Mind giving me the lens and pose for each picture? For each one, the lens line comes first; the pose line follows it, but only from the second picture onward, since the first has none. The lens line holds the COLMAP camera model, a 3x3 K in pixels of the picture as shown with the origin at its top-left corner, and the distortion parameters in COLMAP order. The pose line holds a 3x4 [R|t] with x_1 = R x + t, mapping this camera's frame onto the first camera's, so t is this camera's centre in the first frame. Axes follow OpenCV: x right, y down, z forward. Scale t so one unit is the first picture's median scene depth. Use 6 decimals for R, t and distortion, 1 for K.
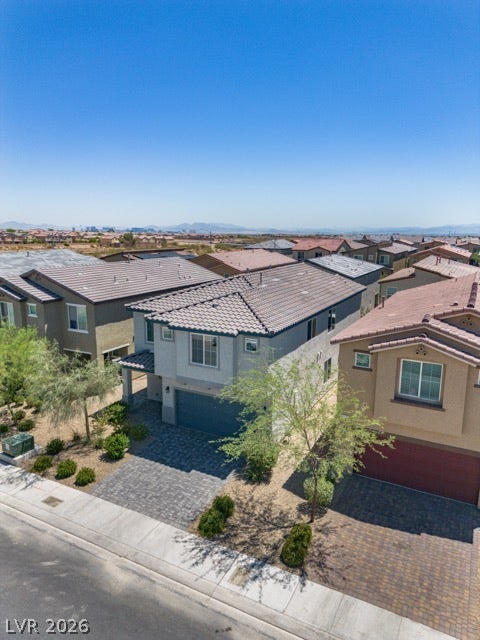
lens RADIAL K [[450.9, 0, 241.3], [0, 450.9, 318.7], [0, 0, 1]] dist [0.043717, -0.011861]
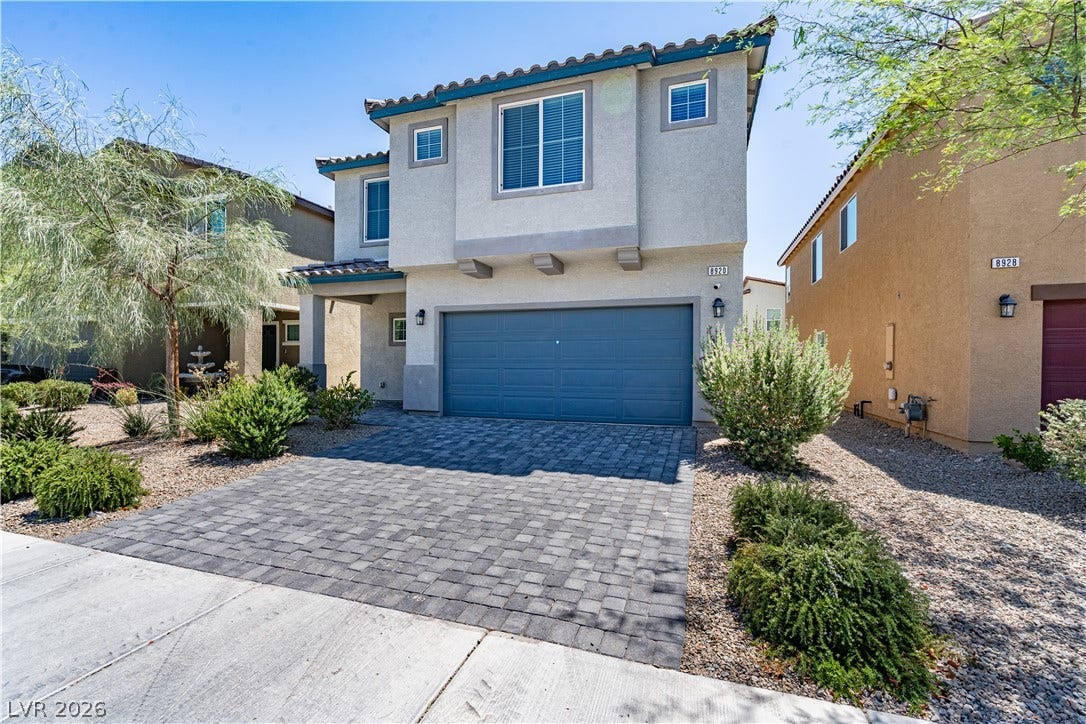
lens RADIAL K [[496.2, 0, 533.6], [0, 496.2, 361.7], [0, 0, 1]] dist [-0.004596, -0.000001]
pose [[0.988487, -0.005841, 0.151193, -0.155148], [0.036147, 0.979436, -0.198489, 0.329301], [-0.146925, 0.201669, 0.968371, 0.689974]]
